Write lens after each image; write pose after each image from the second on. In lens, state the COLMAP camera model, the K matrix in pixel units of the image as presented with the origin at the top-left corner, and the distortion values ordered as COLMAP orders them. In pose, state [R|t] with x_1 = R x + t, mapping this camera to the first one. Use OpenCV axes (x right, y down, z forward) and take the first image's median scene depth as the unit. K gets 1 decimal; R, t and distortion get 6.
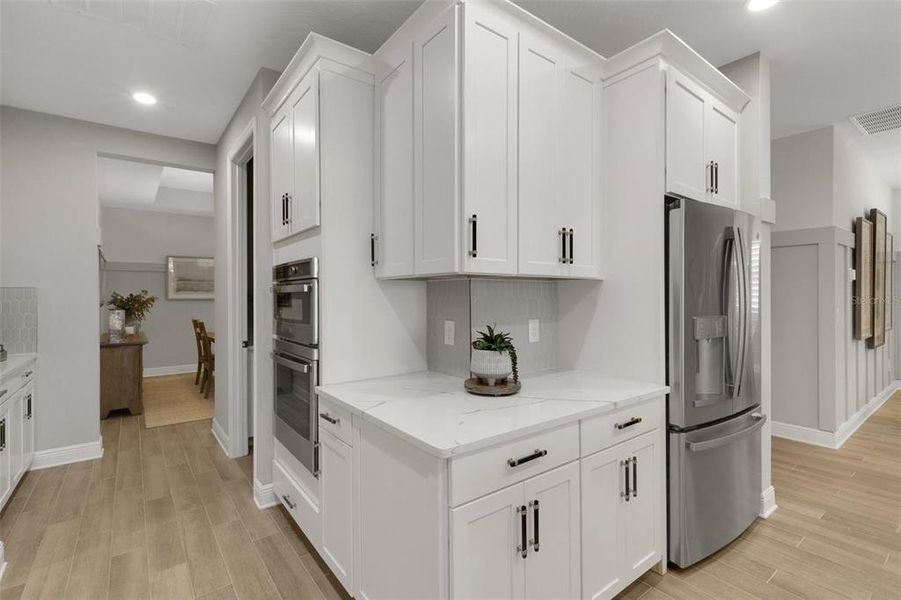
lens RADIAL K [[416.6, 0, 455.1], [0, 416.6, 299.9], [0, 0, 1]] dist [0.007079, -0.000550]
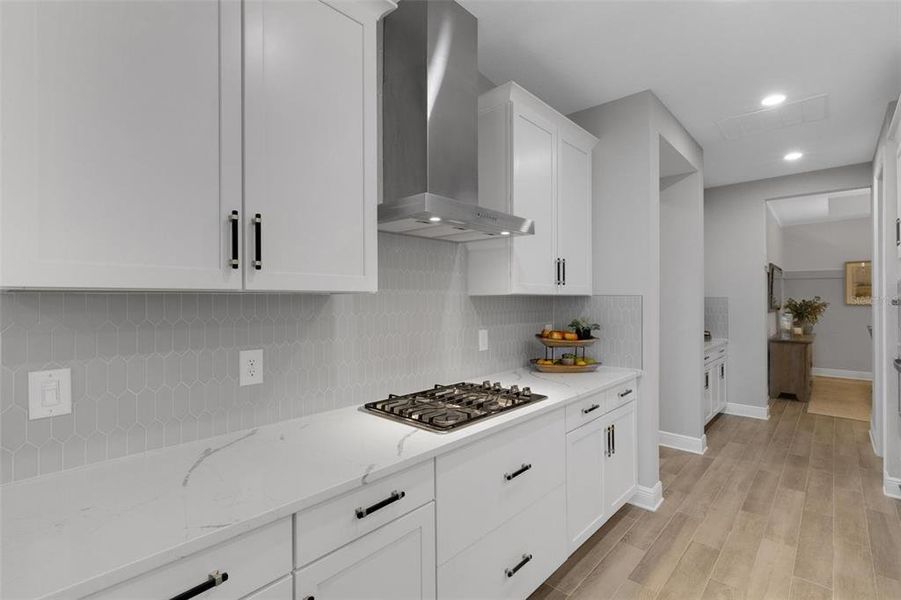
lens RADIAL K [[427.6, 0, 446.9], [0, 427.6, 292.9], [0, 0, 1]] dist [0.015766, -0.000606]
pose [[0.170719, -0.010331, -0.985266, 0.295036], [-0.008484, 0.999893, -0.011954, -0.013482], [0.985283, 0.010400, 0.170613, -0.222946]]
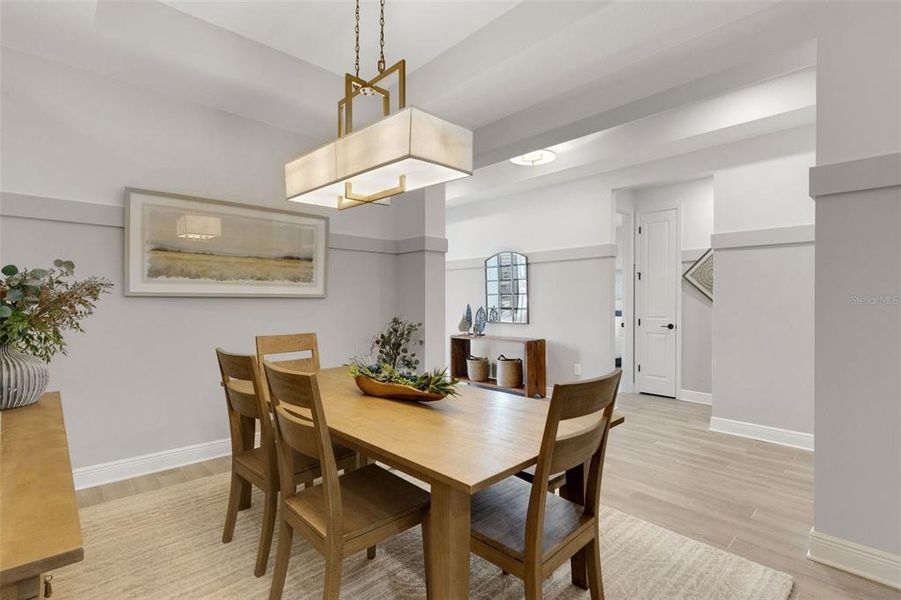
lens RADIAL K [[424.1, 0, 449.5], [0, 424.1, 305.2], [0, 0, 1]] dist [0.015303, -0.000166]
pose [[0.996815, -0.008931, 0.079241, -0.628212], [0.010237, 0.999818, -0.016099, 0.029127], [-0.079083, 0.016859, 0.996725, 0.861986]]
